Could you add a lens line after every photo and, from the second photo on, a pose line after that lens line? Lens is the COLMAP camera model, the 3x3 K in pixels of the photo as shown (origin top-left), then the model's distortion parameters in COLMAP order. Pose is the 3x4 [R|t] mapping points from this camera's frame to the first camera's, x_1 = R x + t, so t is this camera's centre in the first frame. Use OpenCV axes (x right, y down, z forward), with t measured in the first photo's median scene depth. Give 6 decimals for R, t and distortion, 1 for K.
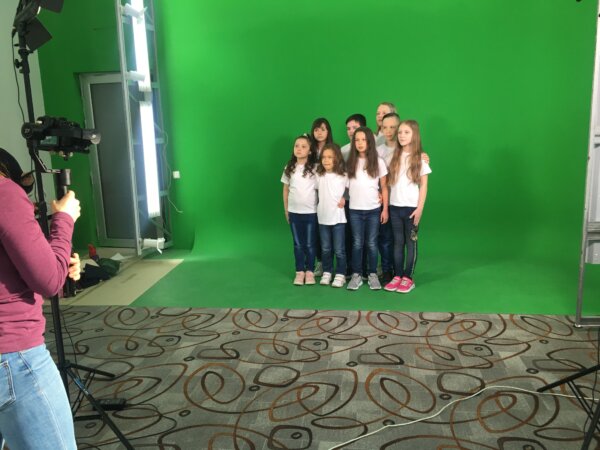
lens RADIAL K [[507.4, 0, 302.6], [0, 507.4, 224.9], [0, 0, 1]] dist [0.082135, -0.114510]
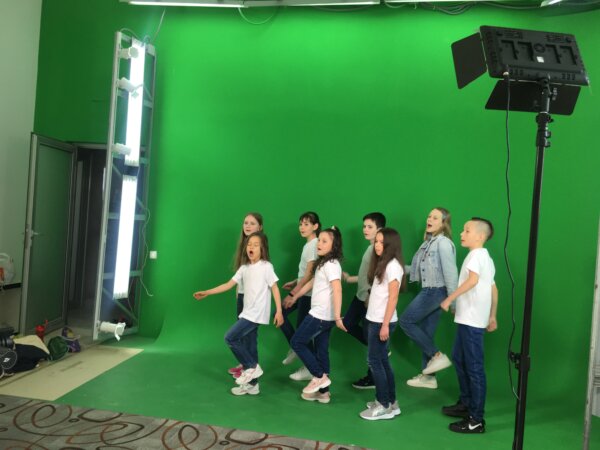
lens RADIAL K [[507.4, 0, 303.9], [0, 507.4, 226.8], [0, 0, 1]] dist [0.082135, -0.114510]
pose [[0.994022, 0.101958, -0.039047, 0.081679], [-0.107240, 0.978892, -0.173981, -0.022717], [0.020484, 0.177129, 0.983974, 0.116324]]
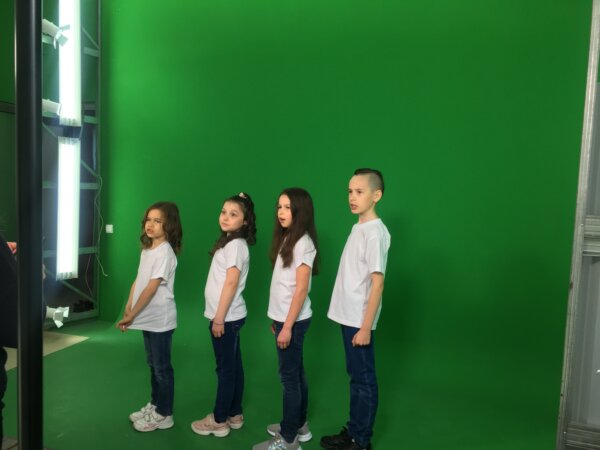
lens RADIAL K [[507.4, 0, 302.0], [0, 507.4, 224.1], [0, 0, 1]] dist [0.082135, -0.114510]
pose [[0.972989, 0.087713, -0.213538, 0.323702], [-0.109963, 0.989420, -0.094636, -0.089466], [0.202978, 0.115561, 0.972340, 0.390007]]
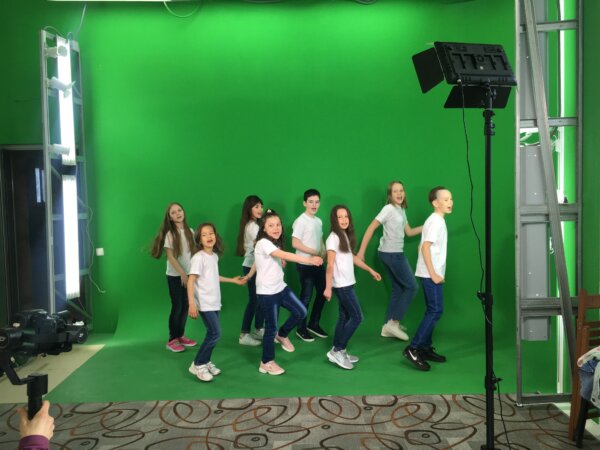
lens RADIAL K [[507.4, 0, 302.5], [0, 507.4, 225.4], [0, 0, 1]] dist [0.082135, -0.114510]
pose [[0.990677, 0.001736, 0.136224, -0.011163], [0.017445, 0.990071, -0.139483, -0.012284], [-0.135113, 0.140559, 0.980810, 0.031260]]
